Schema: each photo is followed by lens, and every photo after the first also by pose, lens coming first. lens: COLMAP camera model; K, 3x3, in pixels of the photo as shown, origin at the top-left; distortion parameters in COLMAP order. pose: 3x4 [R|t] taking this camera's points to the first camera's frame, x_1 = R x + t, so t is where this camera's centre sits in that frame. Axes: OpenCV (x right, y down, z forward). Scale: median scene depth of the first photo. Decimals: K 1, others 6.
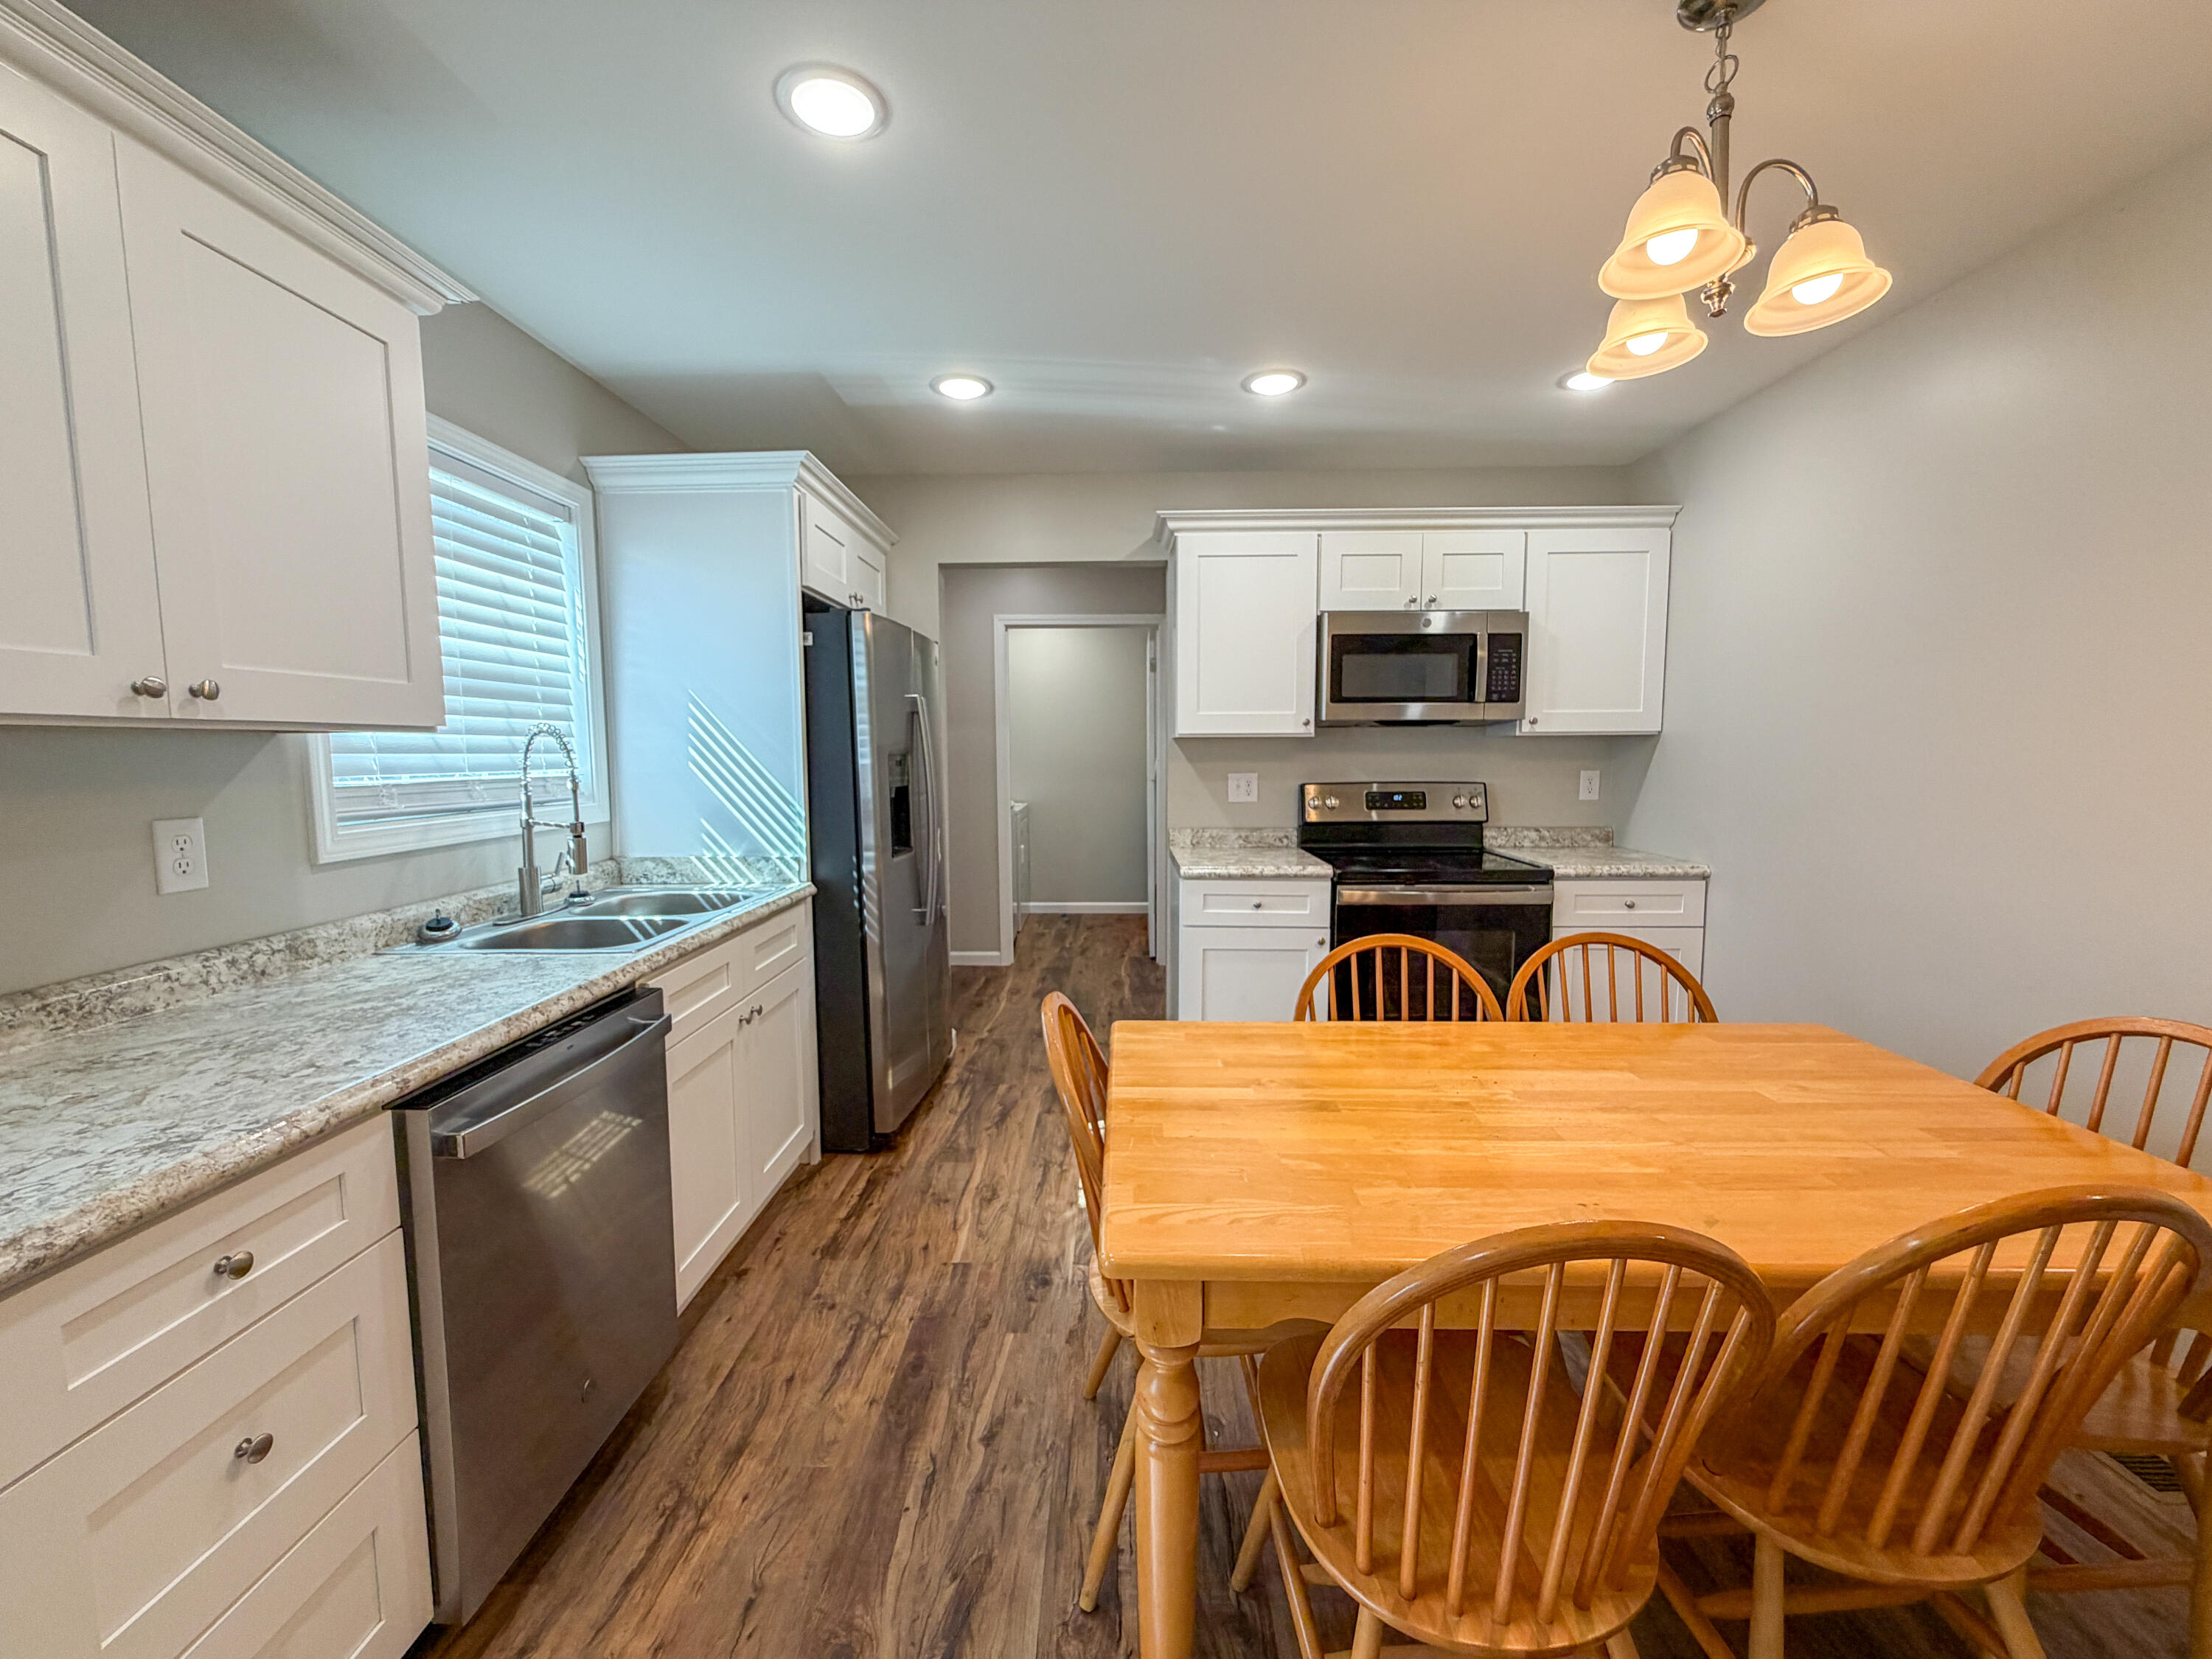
lens RADIAL K [[881.5, 0, 1099.8], [0, 881.5, 828.1], [0, 0, 1]] dist [0.000830, -0.000116]
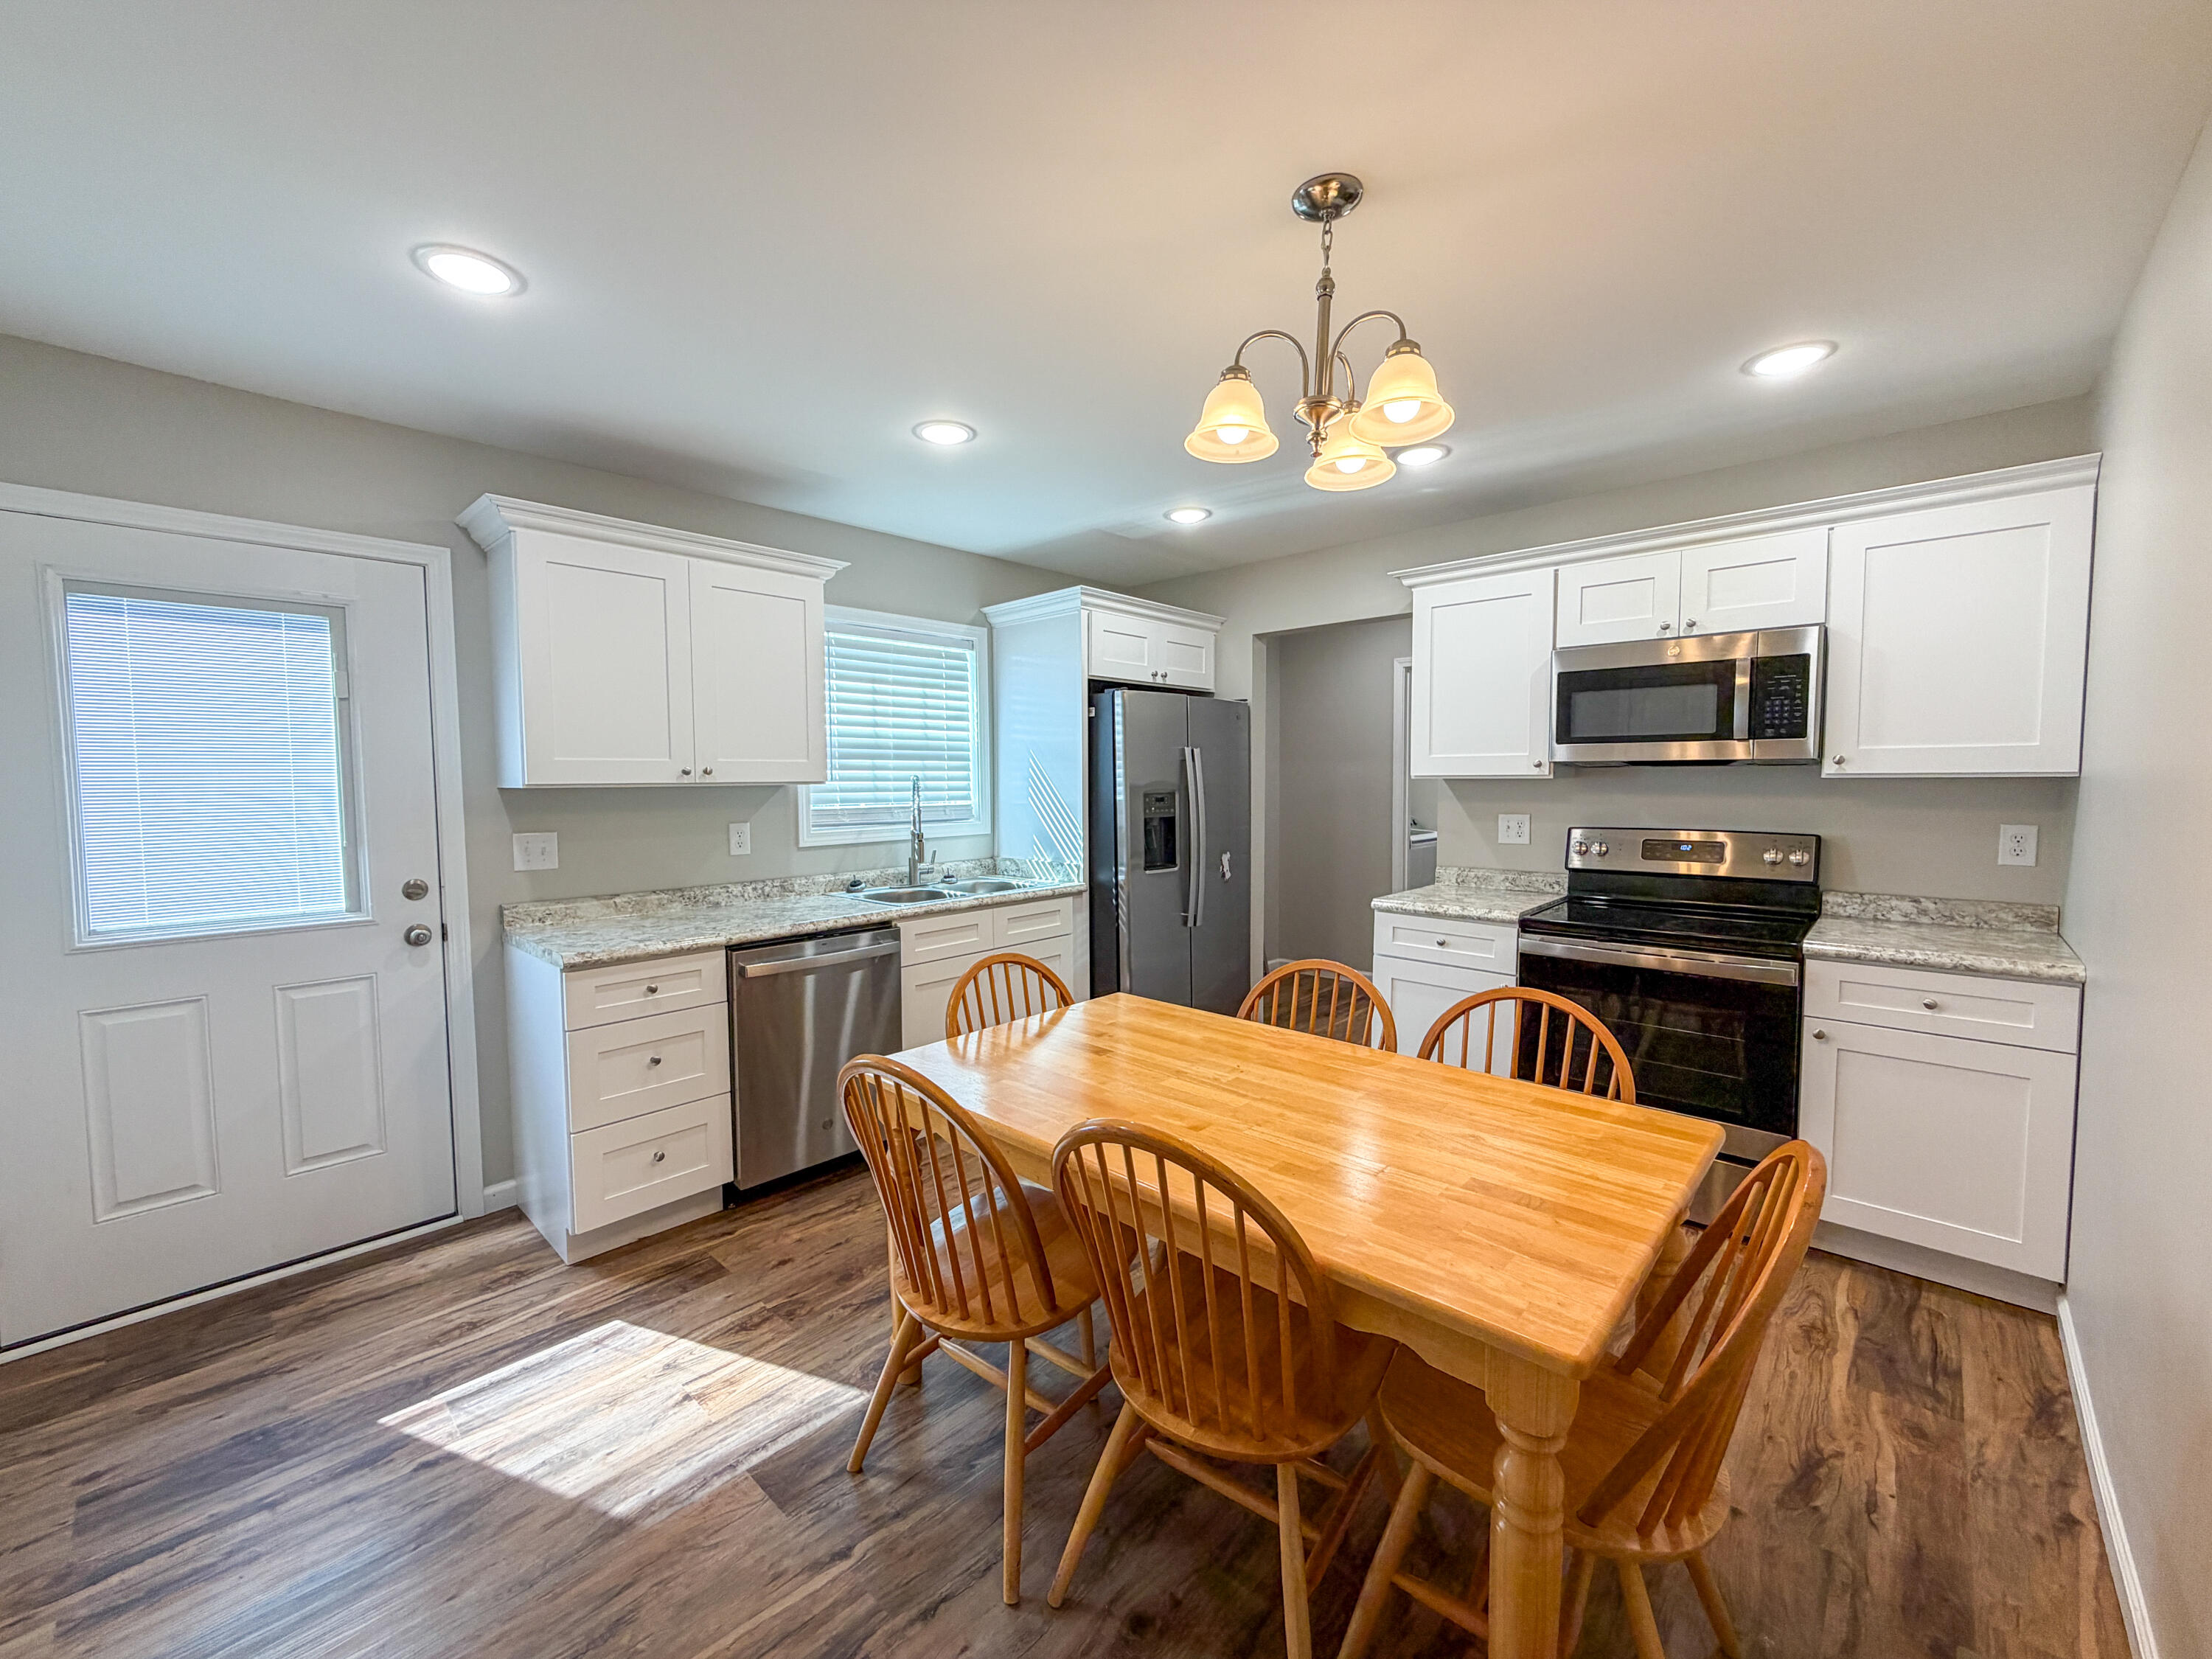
lens RADIAL K [[881.5, 0, 1102.3], [0, 881.5, 827.5], [0, 0, 1]] dist [0.000830, -0.000116]
pose [[0.746226, 0.039265, -0.664534, 0.660387], [-0.057268, 0.998345, -0.005320, -0.022518], [0.663225, 0.042026, 0.747239, -0.045731]]
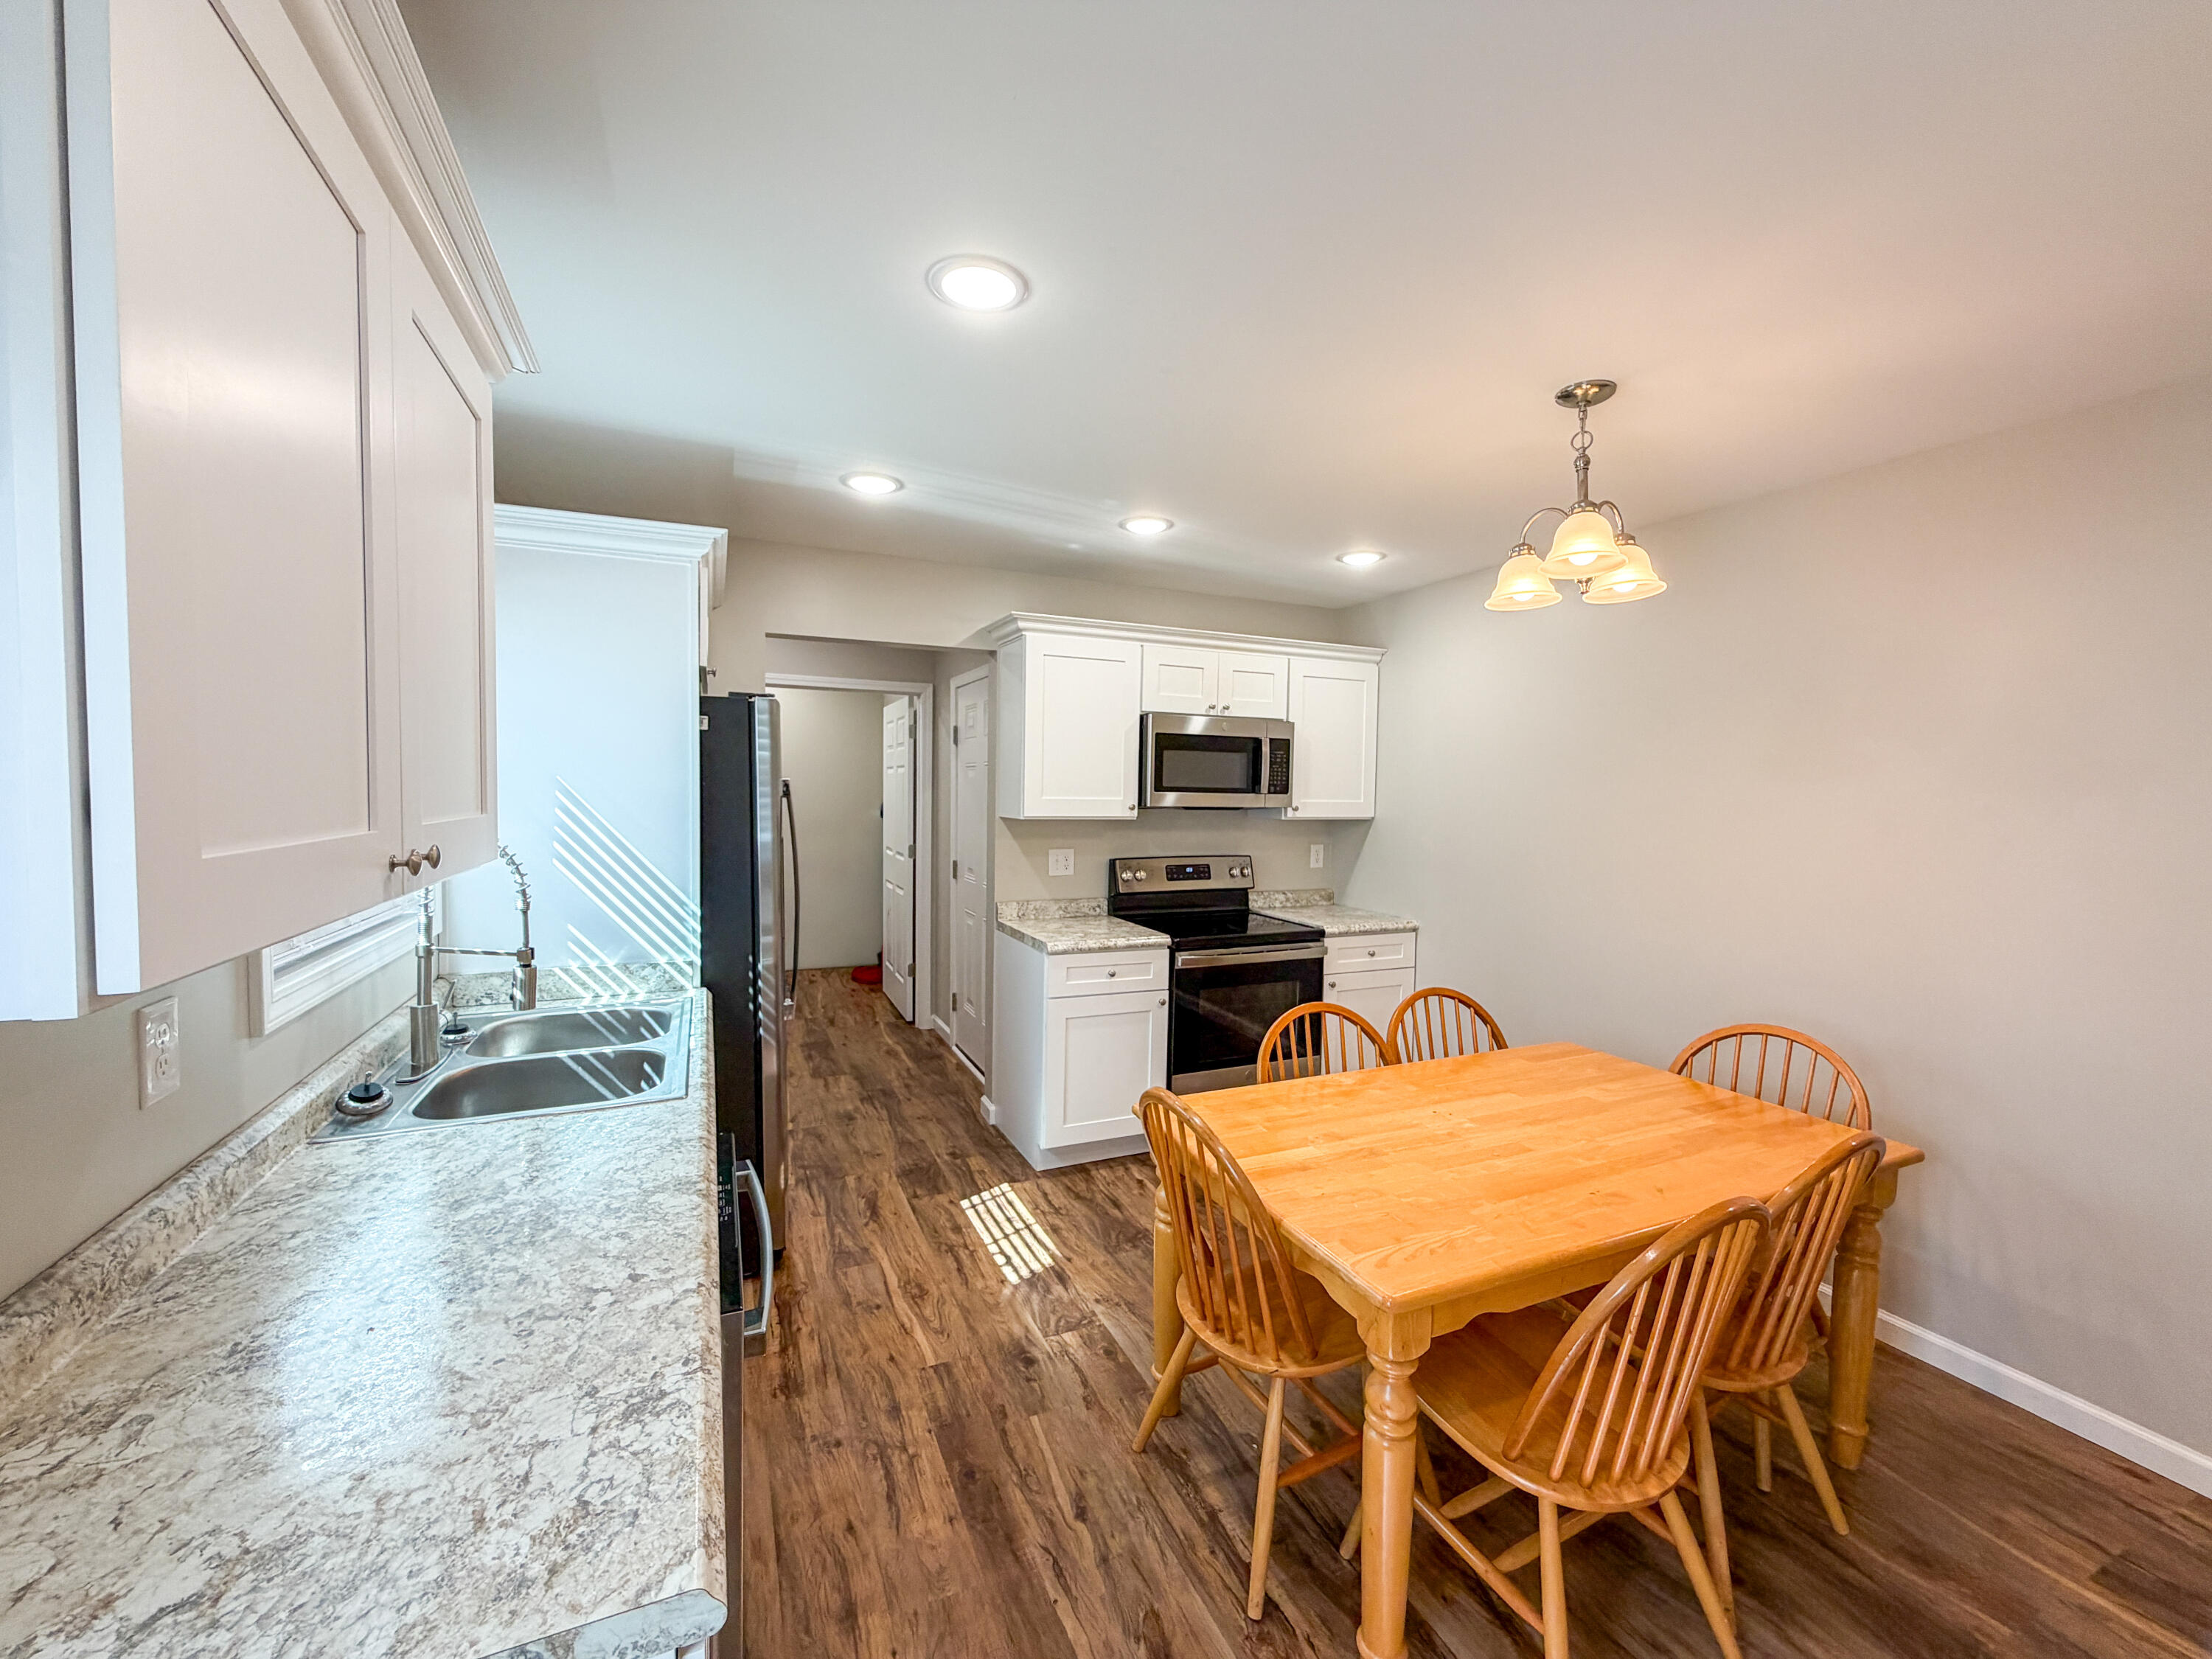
lens RADIAL K [[881.5, 0, 1099.8], [0, 881.5, 829.6], [0, 0, 1]] dist [0.000830, -0.000116]
pose [[0.903620, -0.000578, 0.428334, -0.365431], [0.017886, 0.999178, -0.036385, -0.064073], [-0.427961, 0.040540, 0.902888, -0.006364]]
